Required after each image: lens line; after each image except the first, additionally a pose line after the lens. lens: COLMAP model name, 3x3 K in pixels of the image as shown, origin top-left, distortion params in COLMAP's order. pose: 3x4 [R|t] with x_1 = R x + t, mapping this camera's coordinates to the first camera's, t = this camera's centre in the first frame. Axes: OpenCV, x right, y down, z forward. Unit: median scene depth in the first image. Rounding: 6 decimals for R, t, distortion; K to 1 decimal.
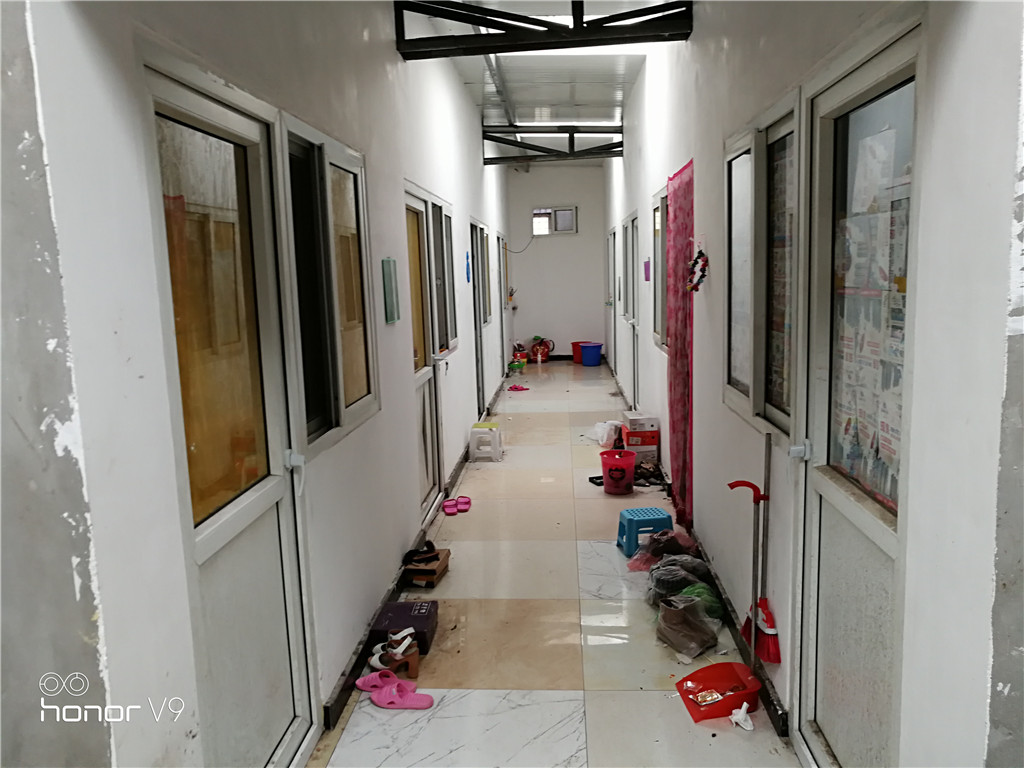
lens RADIAL K [[802.7, 0, 510.5], [0, 802.7, 391.5], [0, 0, 1]] dist [-0.011156, 0.025526]
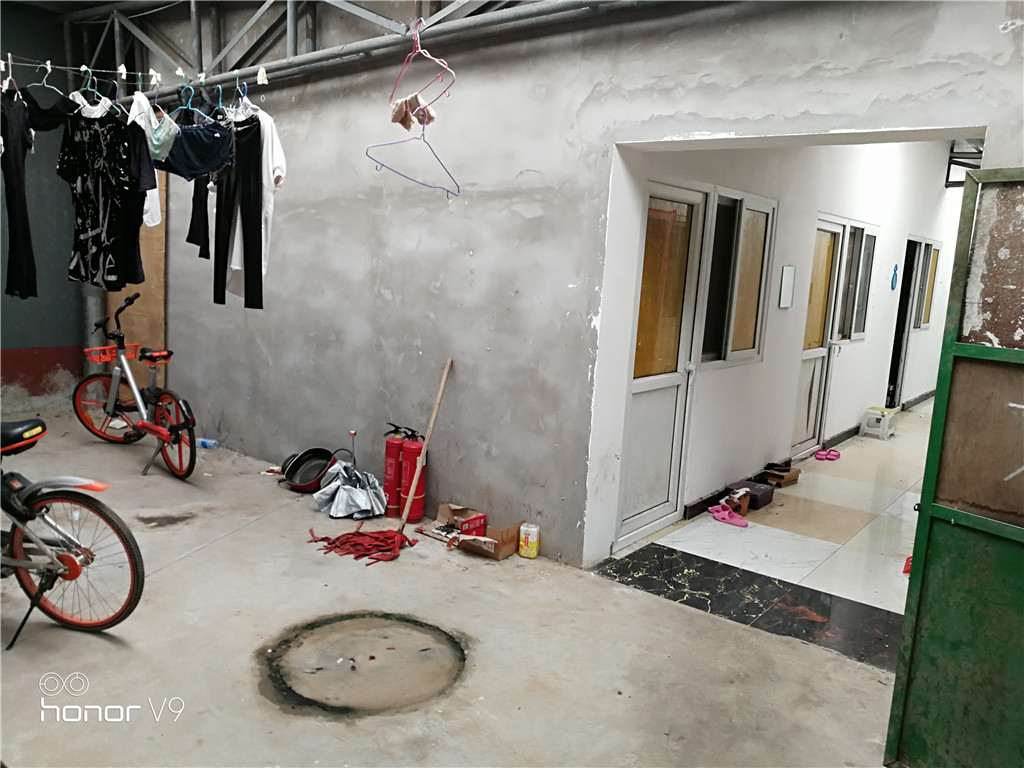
lens RADIAL K [[802.7, 0, 509.7], [0, 802.7, 386.8], [0, 0, 1]] dist [-0.011156, 0.025526]
pose [[0.821456, 0.167626, -0.545079, 0.369225], [-0.166601, 0.984666, 0.051737, 0.090416], [0.545394, 0.048311, 0.836787, -0.722030]]
